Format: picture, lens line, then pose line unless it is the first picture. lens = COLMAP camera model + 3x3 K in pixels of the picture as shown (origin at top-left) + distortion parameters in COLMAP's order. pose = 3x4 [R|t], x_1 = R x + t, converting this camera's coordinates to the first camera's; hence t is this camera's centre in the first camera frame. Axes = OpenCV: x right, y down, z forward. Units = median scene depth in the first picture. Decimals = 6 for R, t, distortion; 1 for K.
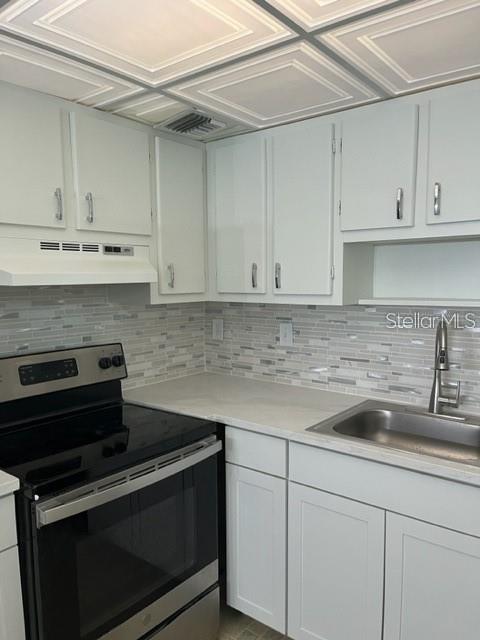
lens RADIAL K [[486.1, 0, 239.5], [0, 486.1, 322.3], [0, 0, 1]] dist [0.061092, -0.075964]
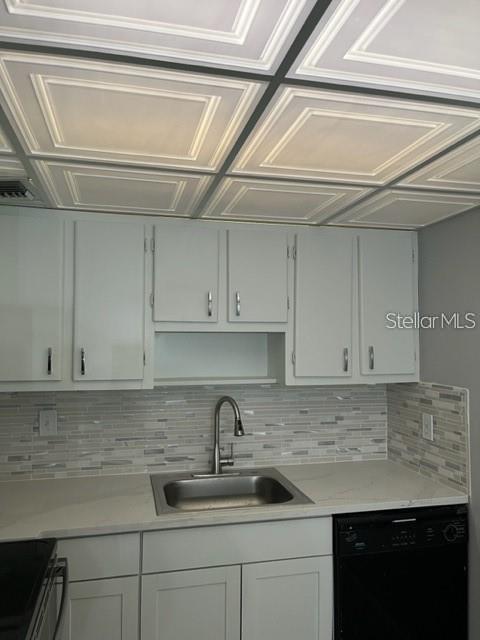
lens RADIAL K [[490.5, 0, 240.0], [0, 490.5, 320.0], [0, 0, 1]] dist [0.043522, -0.001324]
pose [[0.618395, 0.042587, 0.784713, -0.518611], [0.061625, 0.992828, -0.102446, -0.060946], [-0.783447, 0.111710, 0.611335, 0.164998]]
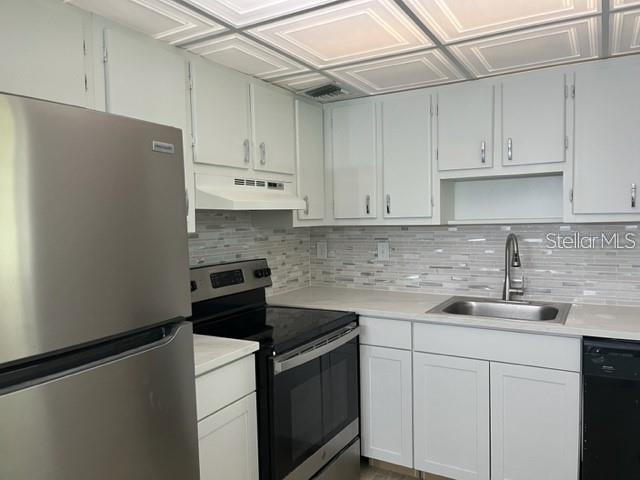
lens RADIAL K [[486.1, 0, 320.0], [0, 486.1, 240.0], [0, 0, 1]] dist [0.061092, -0.075964]
pose [[0.989229, -0.019638, 0.145052, -0.315903], [0.026203, 0.998710, -0.043493, 0.058178], [-0.144011, 0.046826, 0.988468, -0.298068]]
